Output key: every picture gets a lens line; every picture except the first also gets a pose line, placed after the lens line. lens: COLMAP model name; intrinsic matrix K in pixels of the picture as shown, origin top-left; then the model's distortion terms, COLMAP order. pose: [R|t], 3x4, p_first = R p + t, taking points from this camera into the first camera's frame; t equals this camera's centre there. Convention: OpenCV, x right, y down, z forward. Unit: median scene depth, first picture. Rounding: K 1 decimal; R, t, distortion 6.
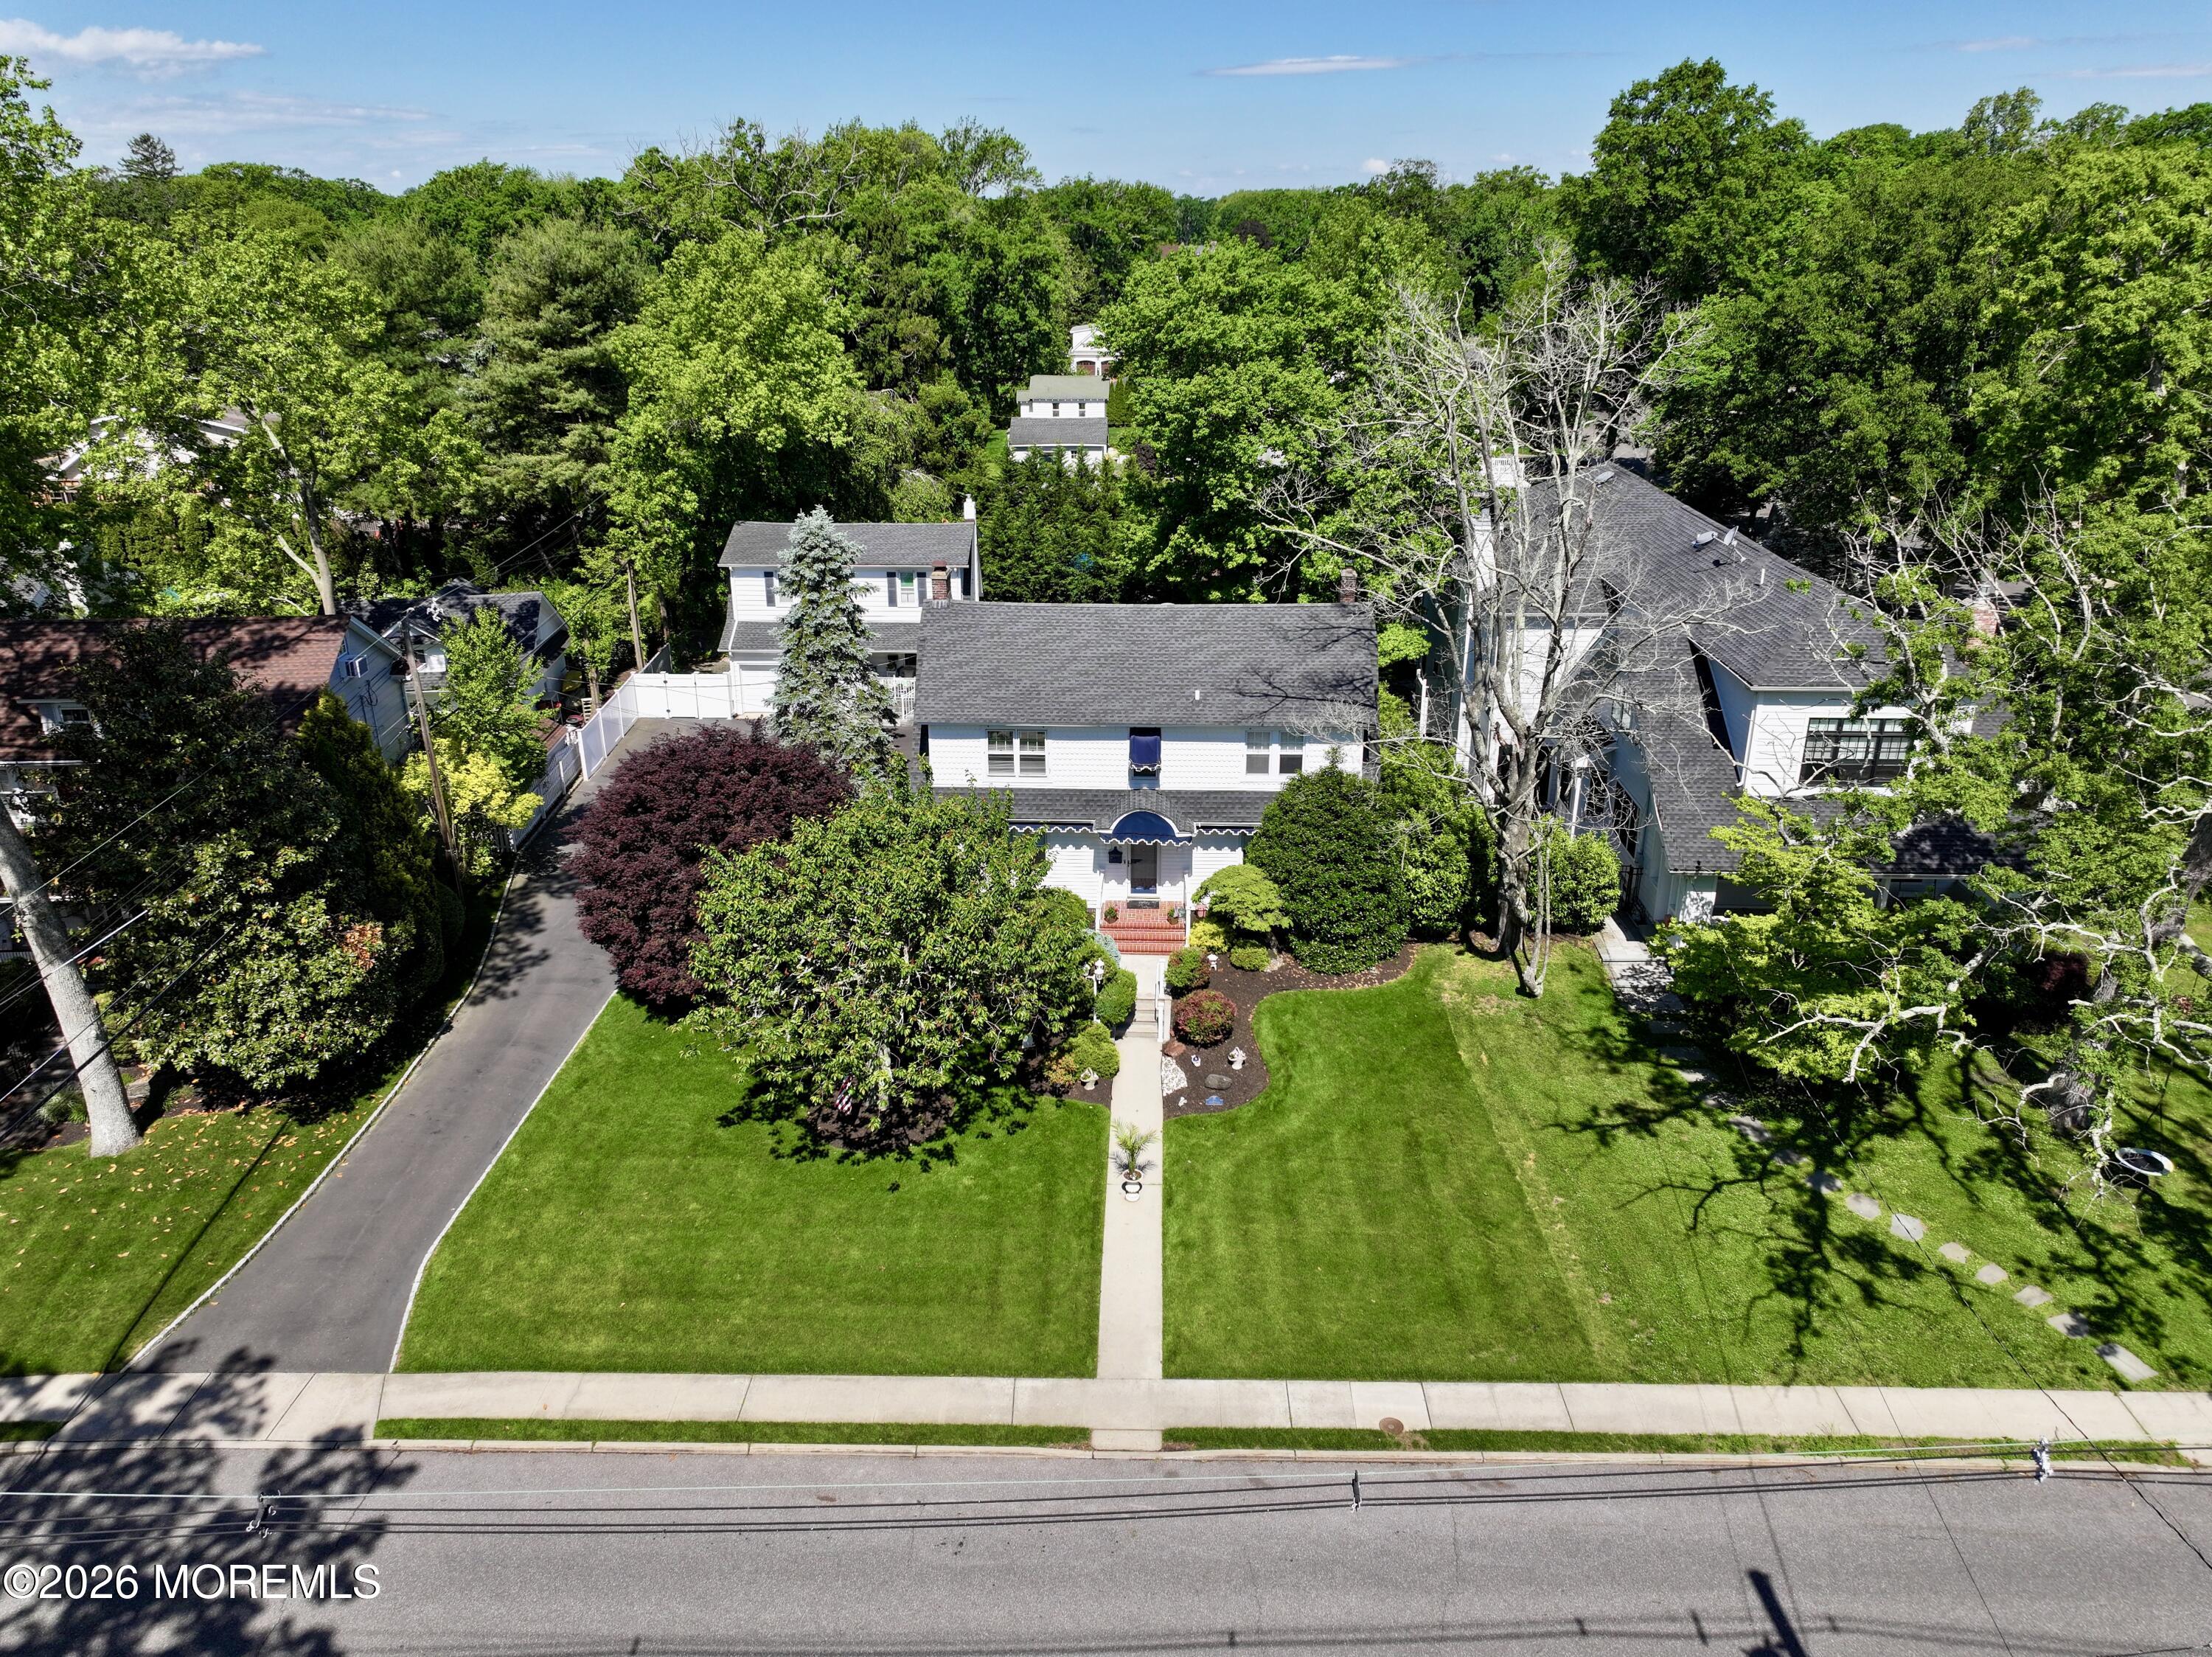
lens RADIAL K [[1560.7, 0, 1113.8], [0, 1560.7, 830.6], [0, 0, 1]] dist [0.000245, 0.003081]
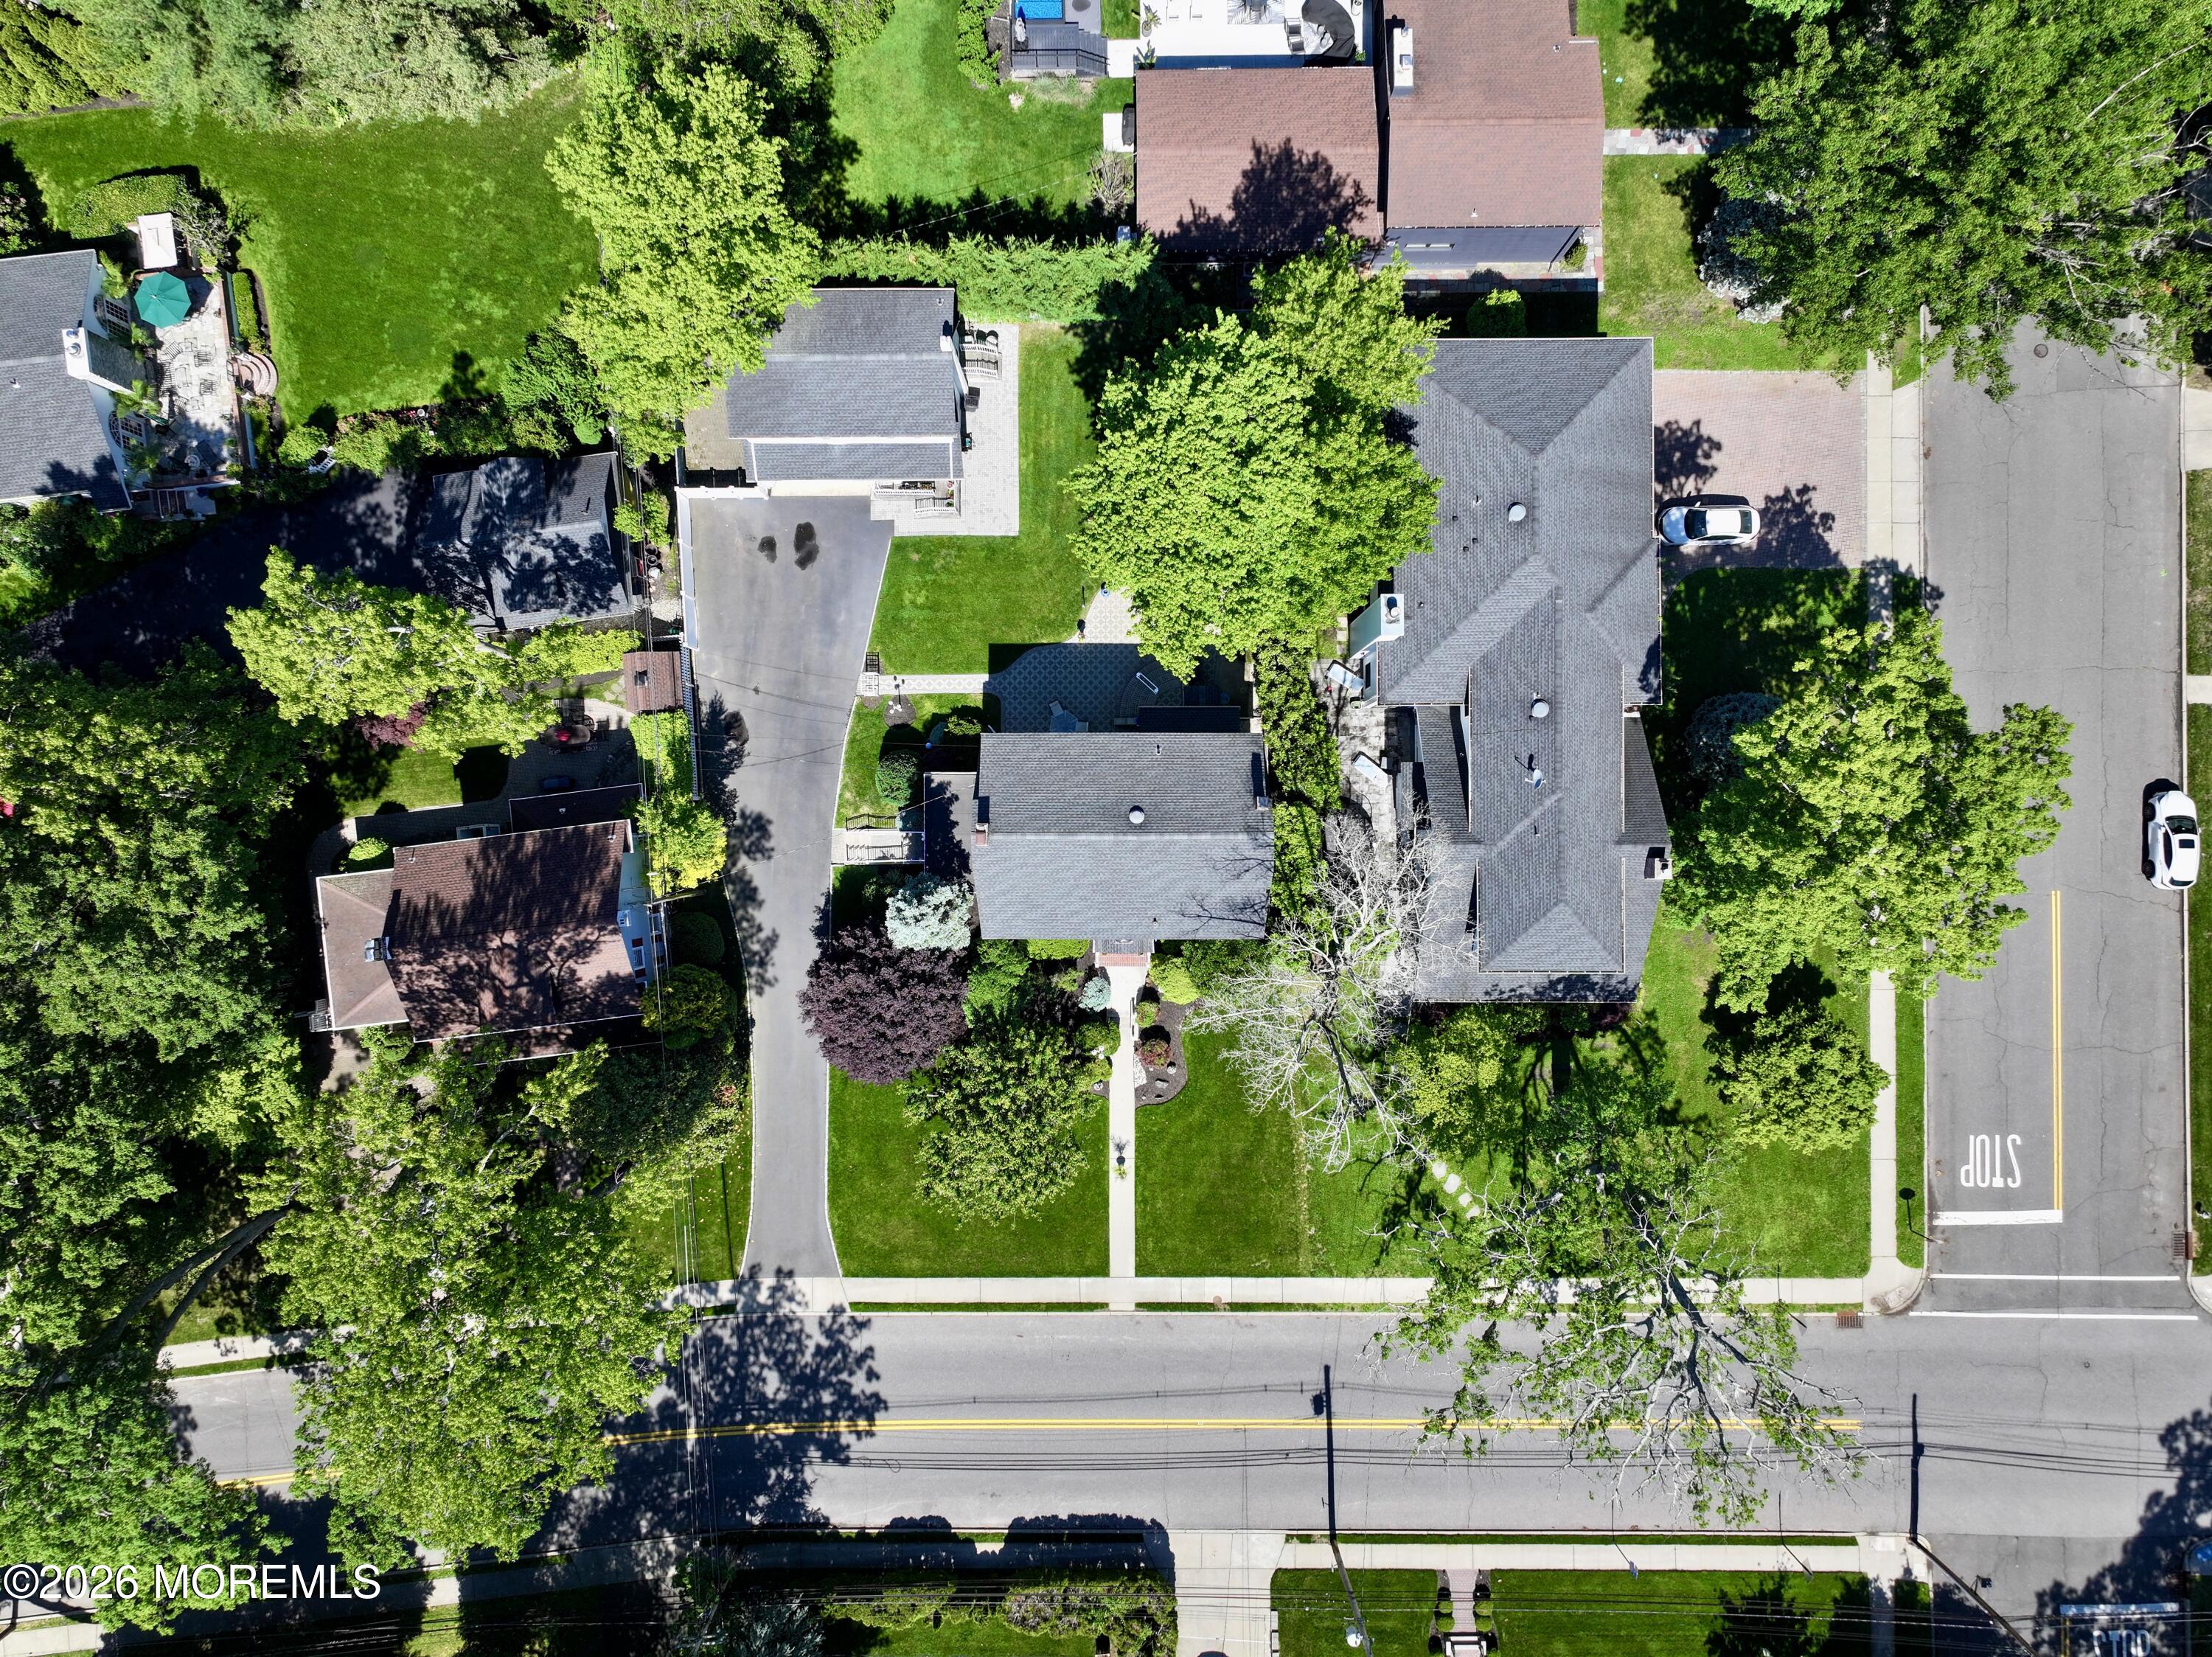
lens RADIAL K [[1568.5, 0, 1113.6], [0, 1568.5, 820.8], [0, 0, 1]] dist [0.006077, 0.009741]
pose [[0.999386, -0.033204, -0.011204, 0.038647], [0.022639, 0.367696, 0.929670, -1.822484], [-0.026749, -0.929353, 0.368222, 0.556810]]
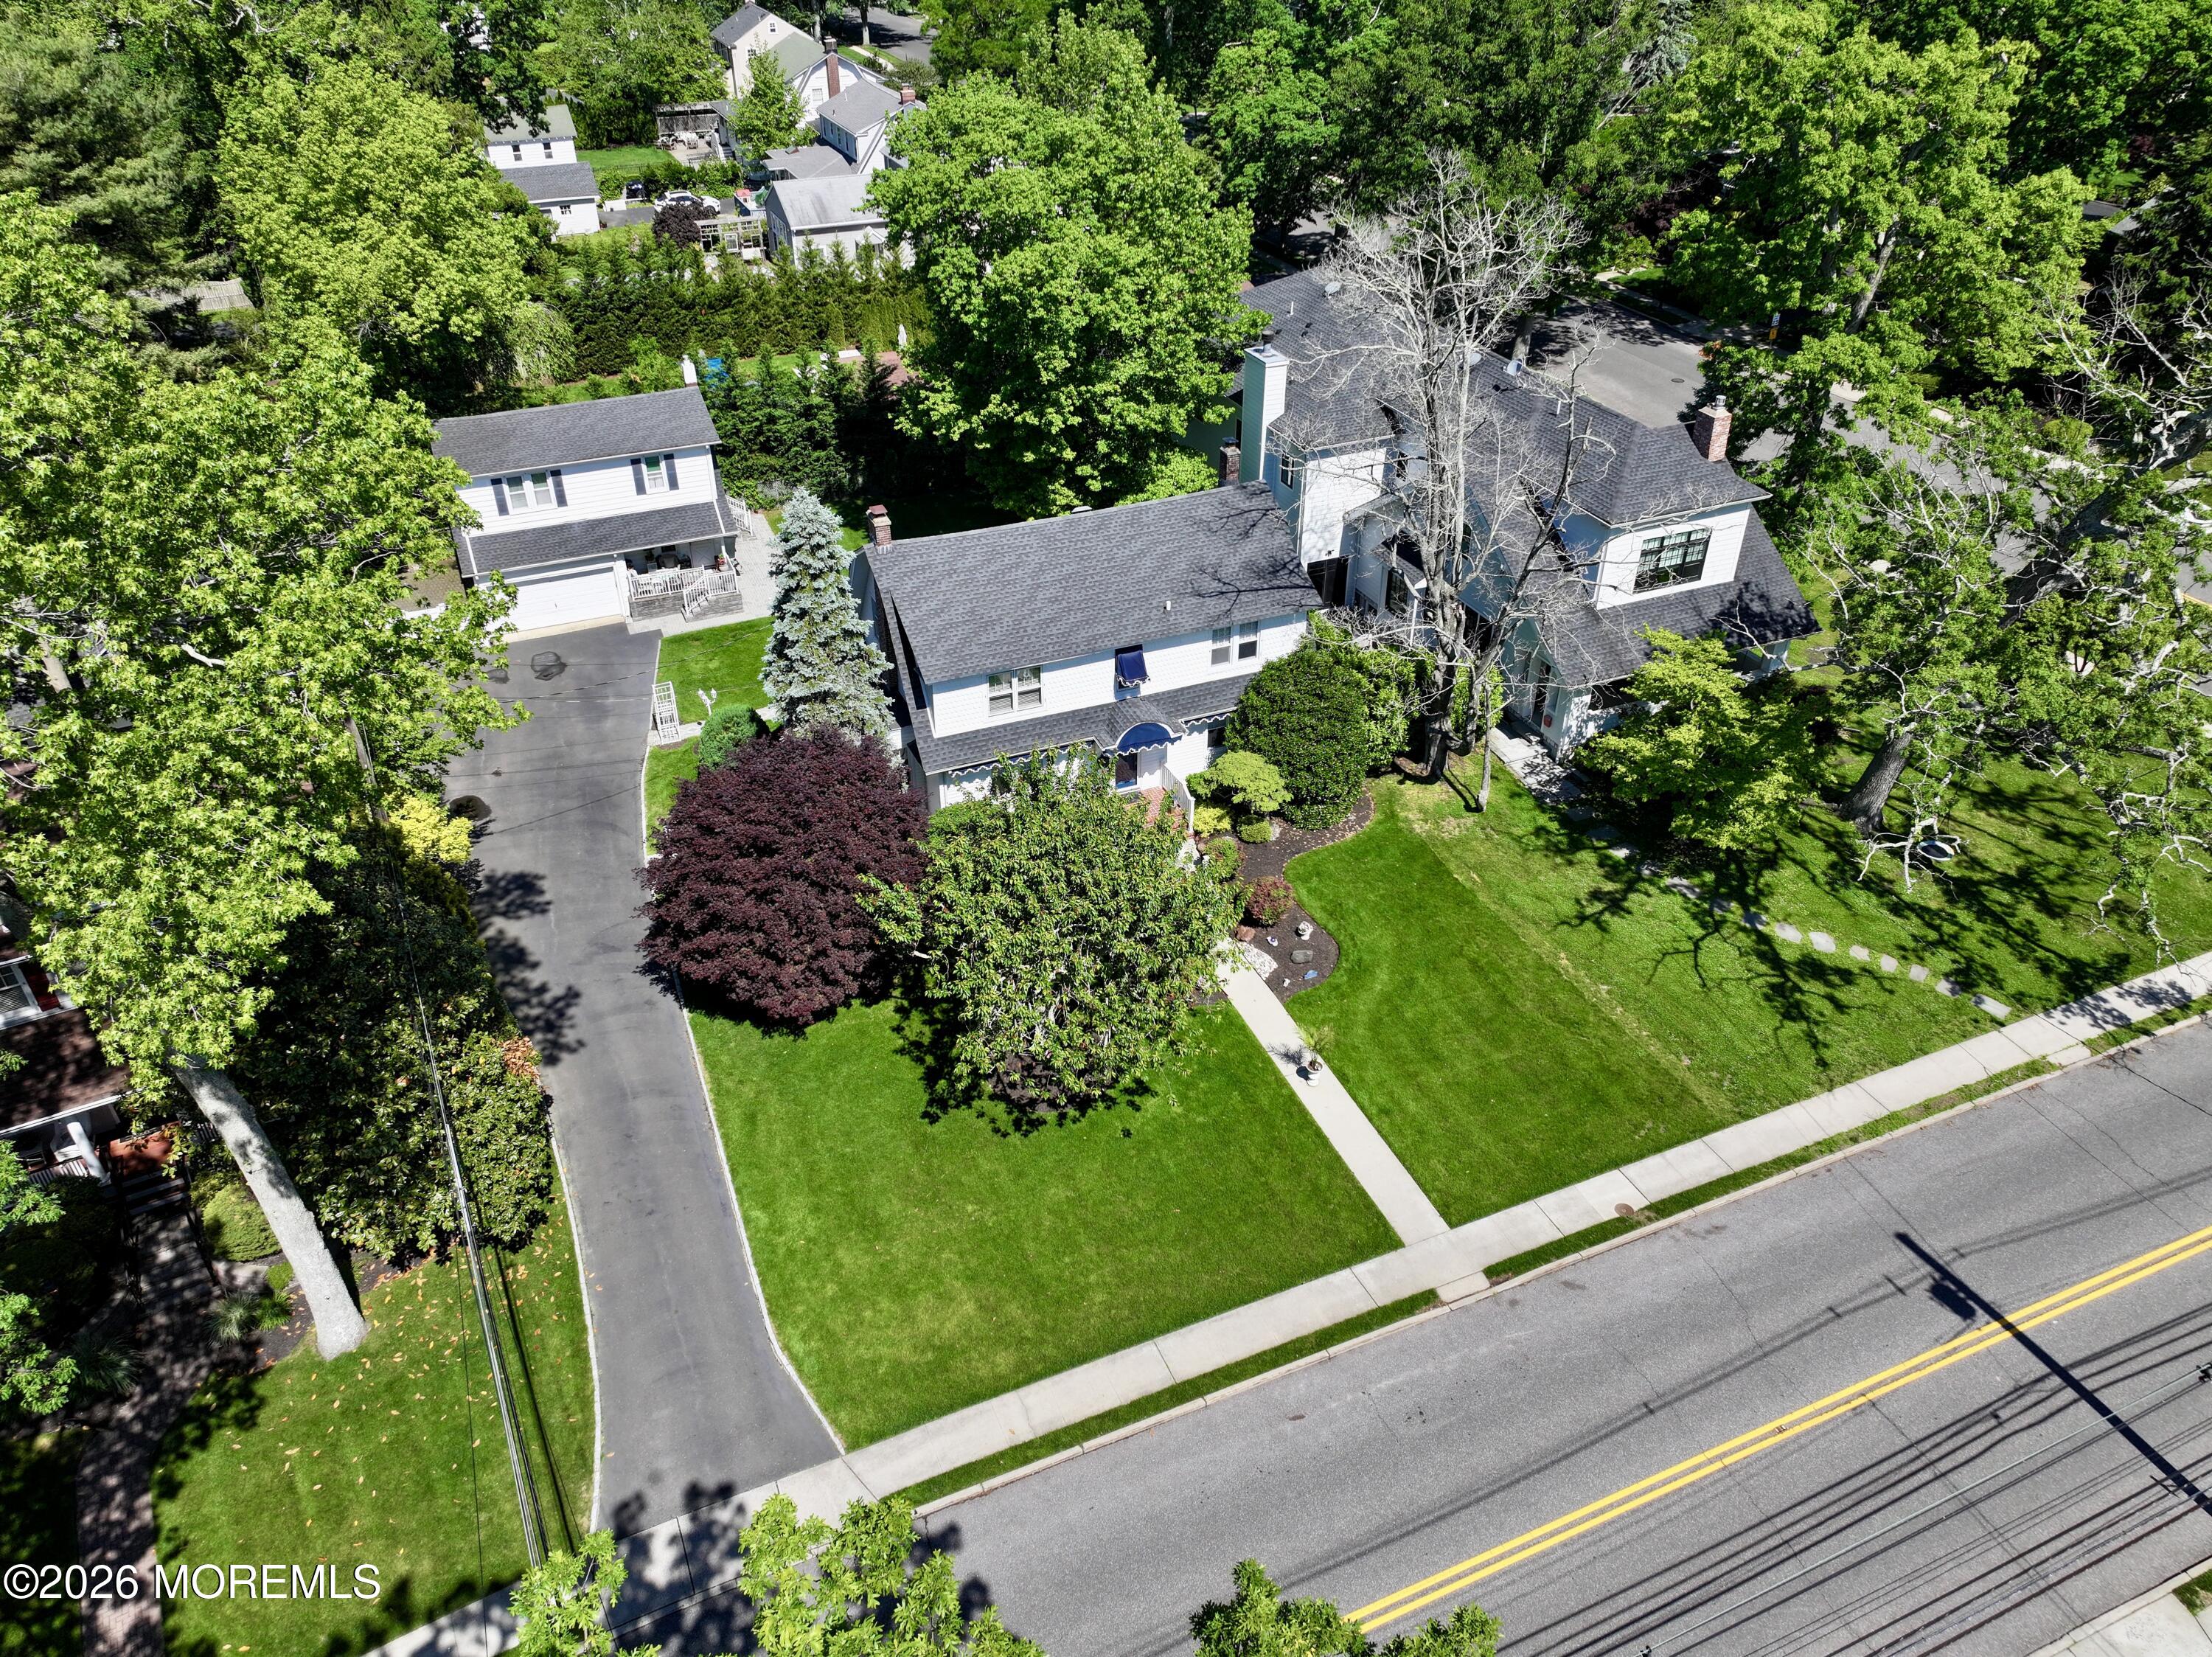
lens RADIAL K [[1572.4, 0, 1111.8], [0, 1572.4, 819.0], [0, 0, 1]] dist [0.005688, 0.002638]
pose [[0.906495, -0.232240, 0.352608, -0.441264], [0.152975, 0.959046, 0.238389, -0.232802], [-0.393531, -0.162158, 0.904897, 0.011550]]
